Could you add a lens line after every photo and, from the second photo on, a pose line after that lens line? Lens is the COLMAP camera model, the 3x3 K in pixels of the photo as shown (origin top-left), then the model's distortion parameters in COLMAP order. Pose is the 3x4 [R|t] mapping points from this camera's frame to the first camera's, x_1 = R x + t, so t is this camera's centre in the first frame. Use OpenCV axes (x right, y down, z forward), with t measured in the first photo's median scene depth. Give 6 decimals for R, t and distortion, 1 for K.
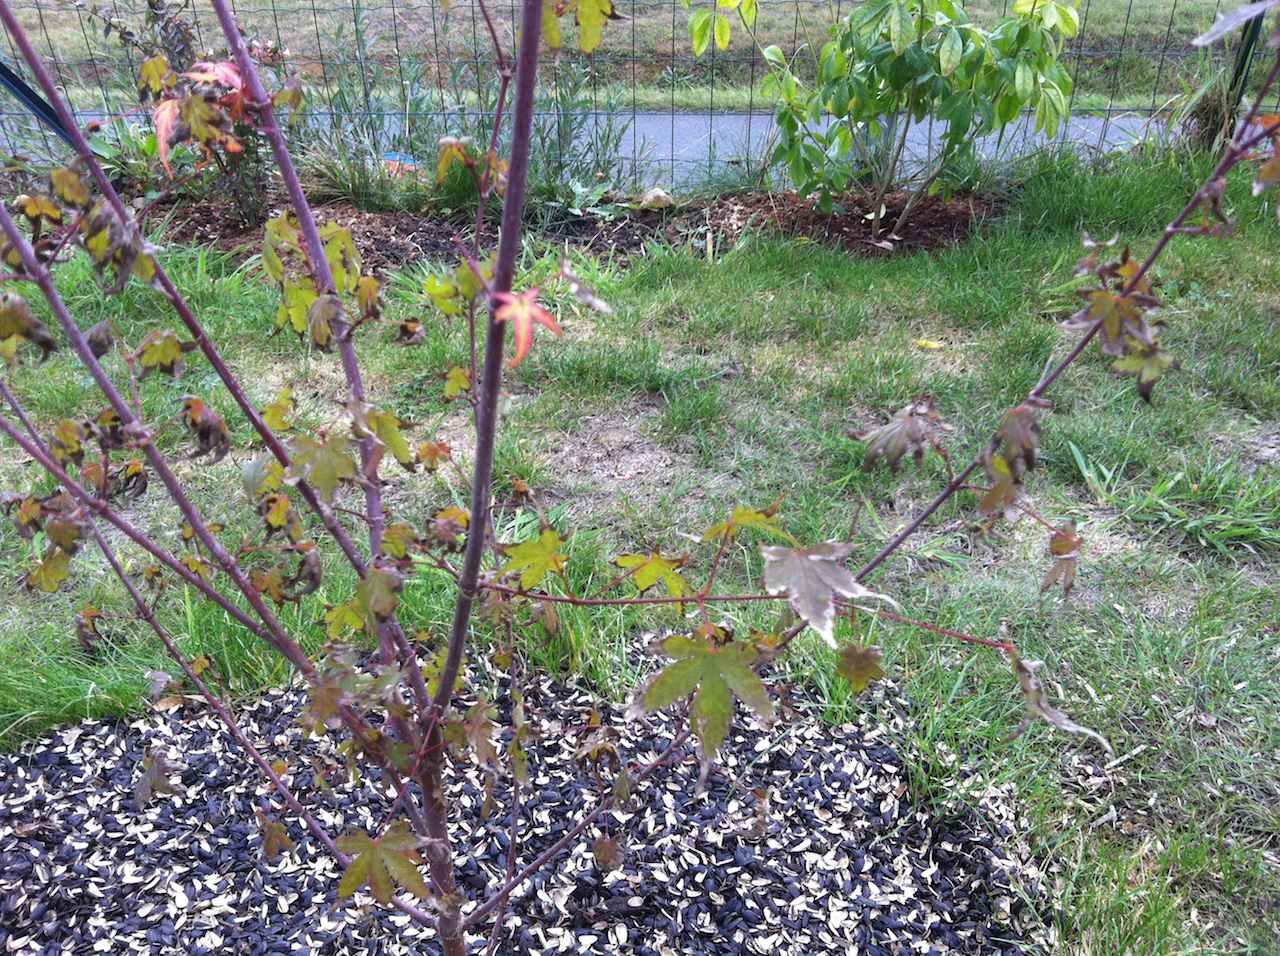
lens RADIAL K [[1259.2, 0, 640.0], [0, 1259.2, 478.0], [0, 0, 1]] dist [0.089314, -0.206203]
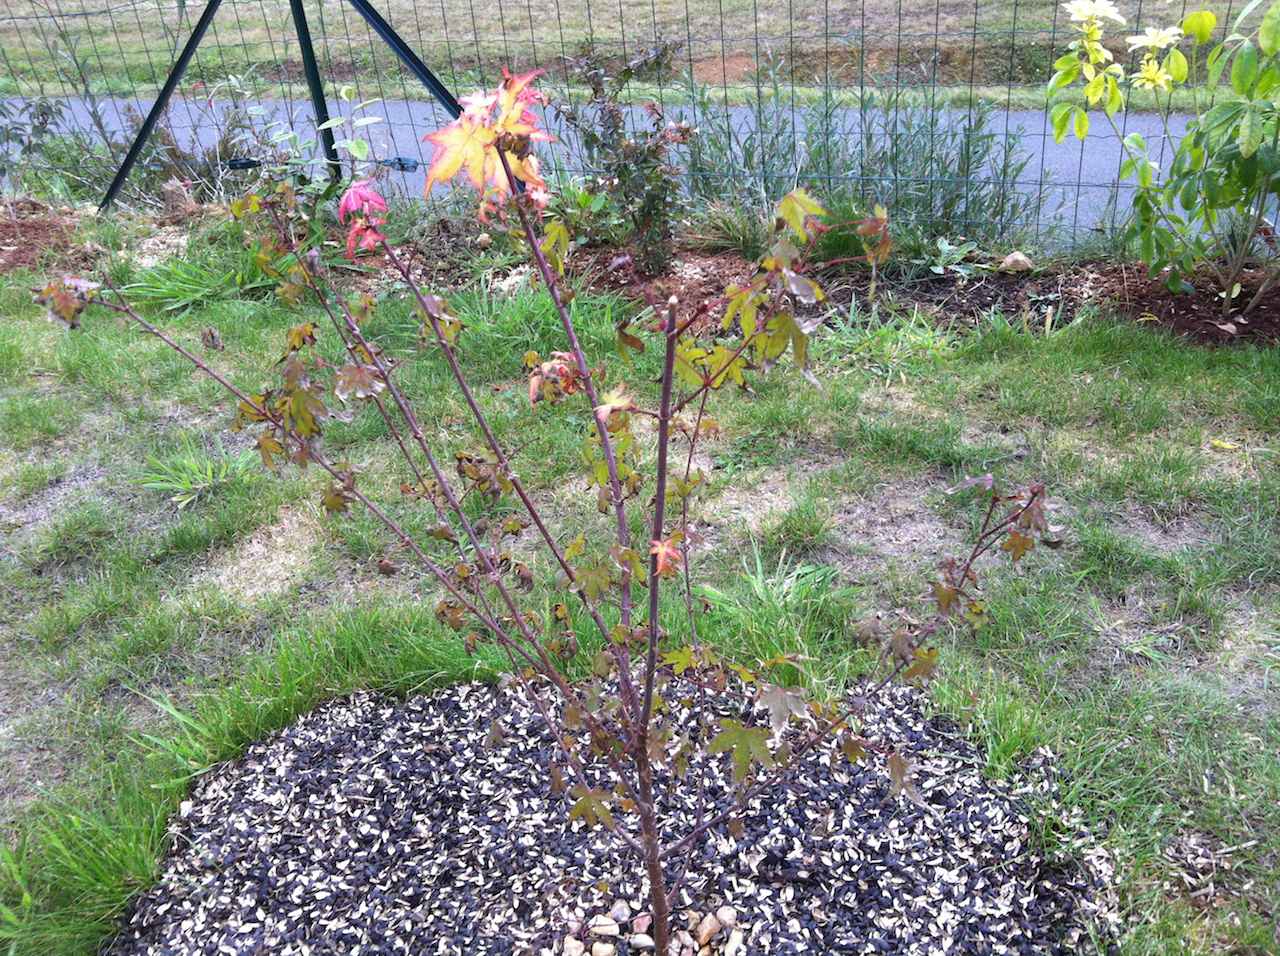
lens RADIAL K [[1259.2, 0, 640.0], [0, 1259.2, 478.0], [0, 0, 1]] dist [0.089314, -0.206203]
pose [[0.944508, 0.111960, -0.308820, 0.201173], [-0.105736, 0.993710, 0.036872, -0.135459], [0.311006, -0.002173, 0.950405, -0.392759]]
